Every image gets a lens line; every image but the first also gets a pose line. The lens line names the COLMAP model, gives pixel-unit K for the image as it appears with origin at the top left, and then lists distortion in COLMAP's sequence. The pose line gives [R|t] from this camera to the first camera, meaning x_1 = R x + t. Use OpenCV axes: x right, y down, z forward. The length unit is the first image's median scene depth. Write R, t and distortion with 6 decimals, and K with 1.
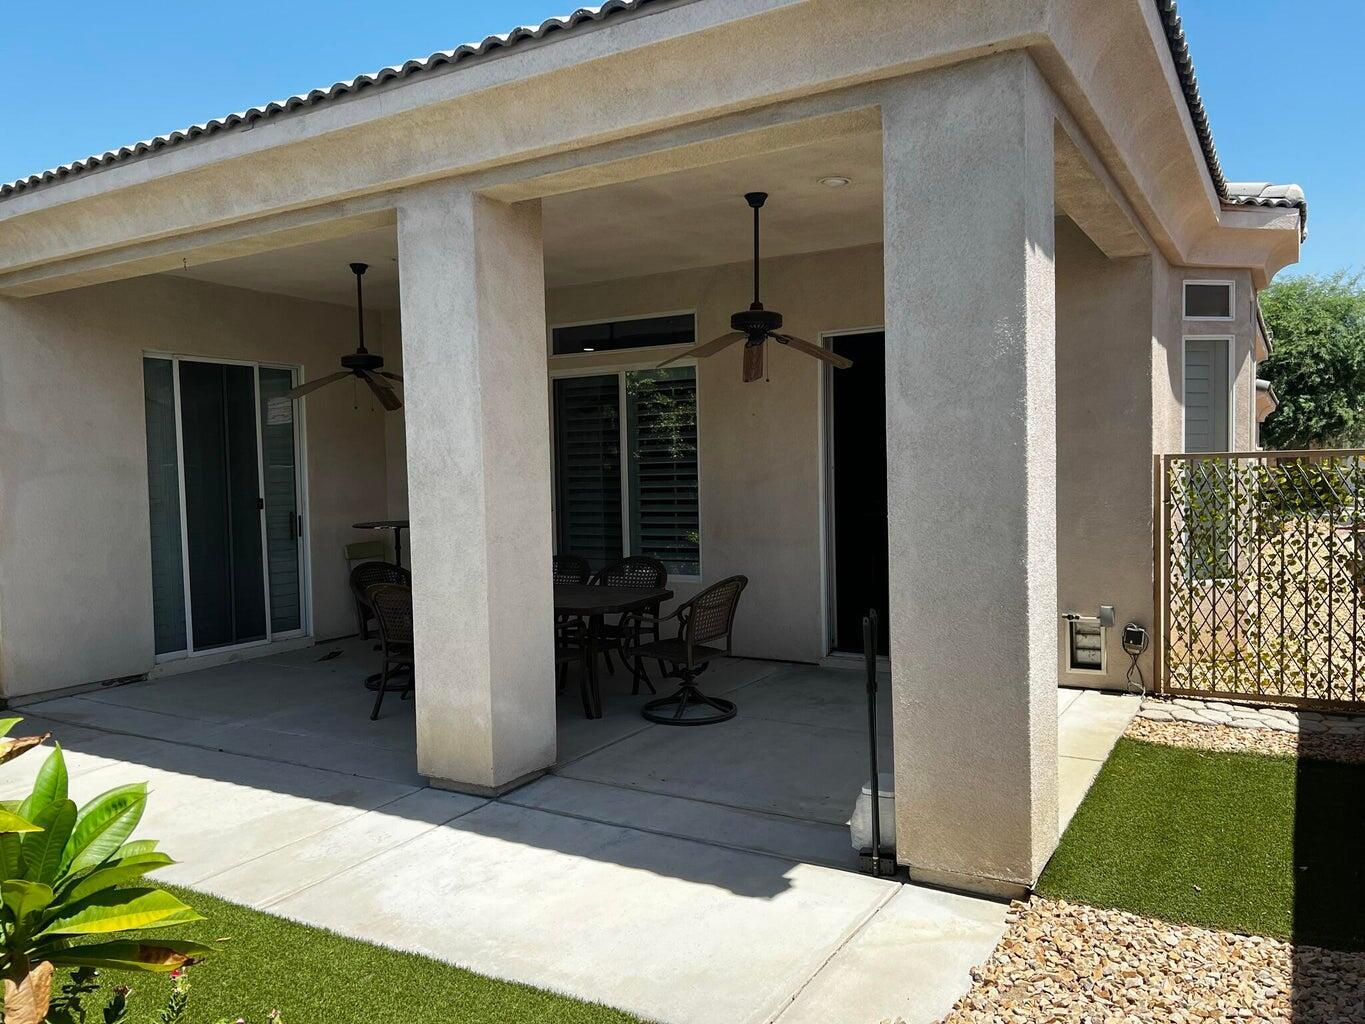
lens RADIAL K [[1024.5, 0, 681.4], [0, 1024.5, 517.8], [0, 0, 1]] dist [0.088758, -0.115673]
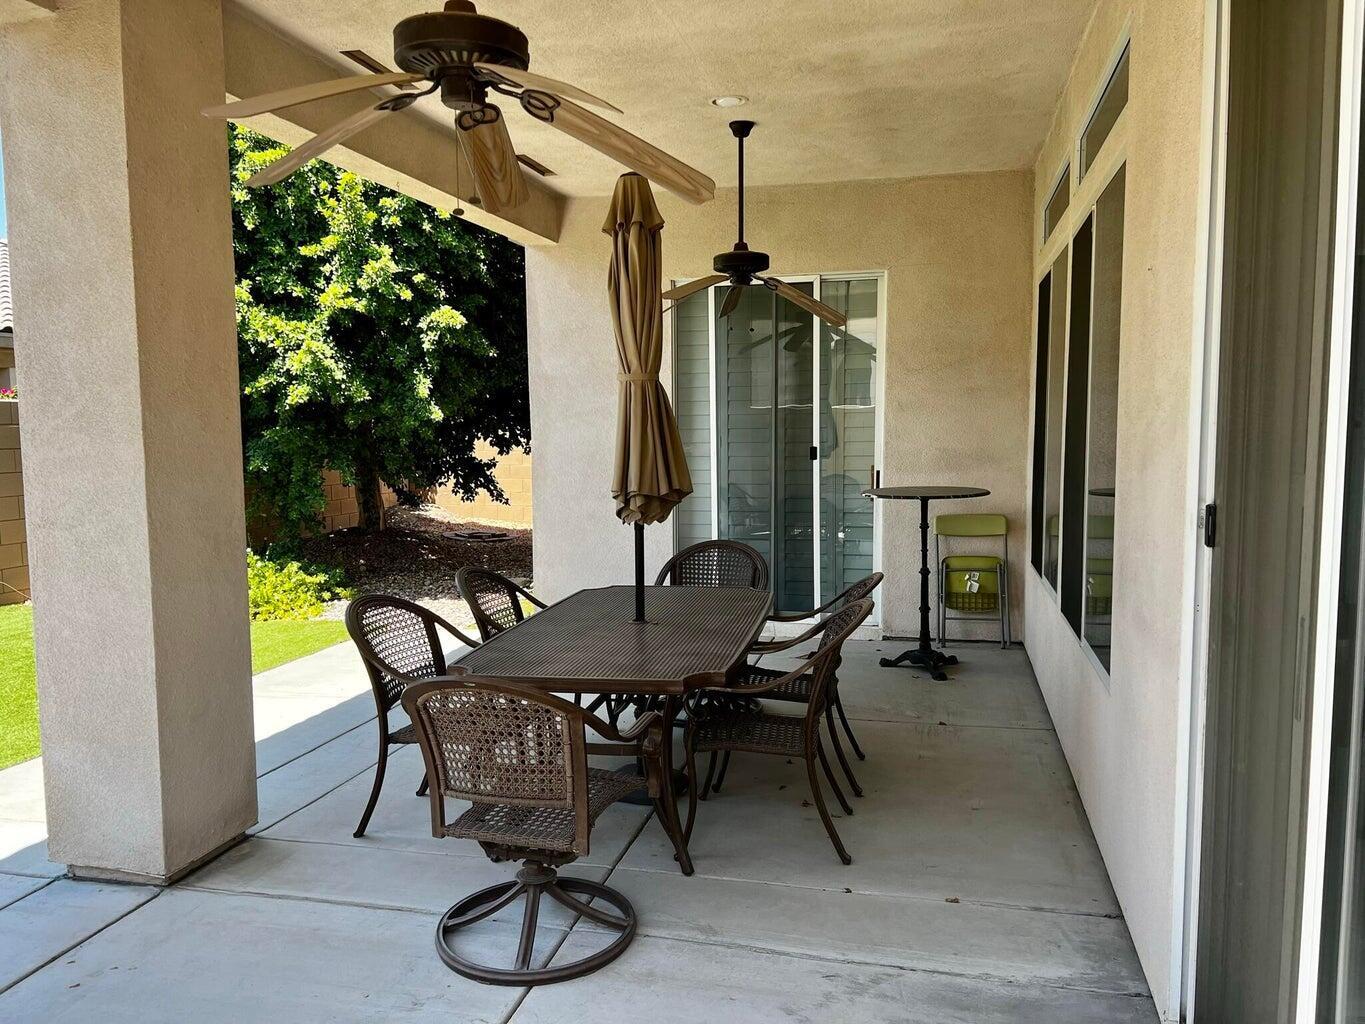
lens RADIAL K [[1024.5, 0, 681.4], [0, 1024.5, 517.8], [0, 0, 1]] dist [0.088758, -0.115673]
pose [[0.300608, 0.099104, -0.948585, 0.599619], [-0.044400, 0.994962, 0.089879, -0.055565], [0.952714, 0.015099, 0.303494, 1.187035]]
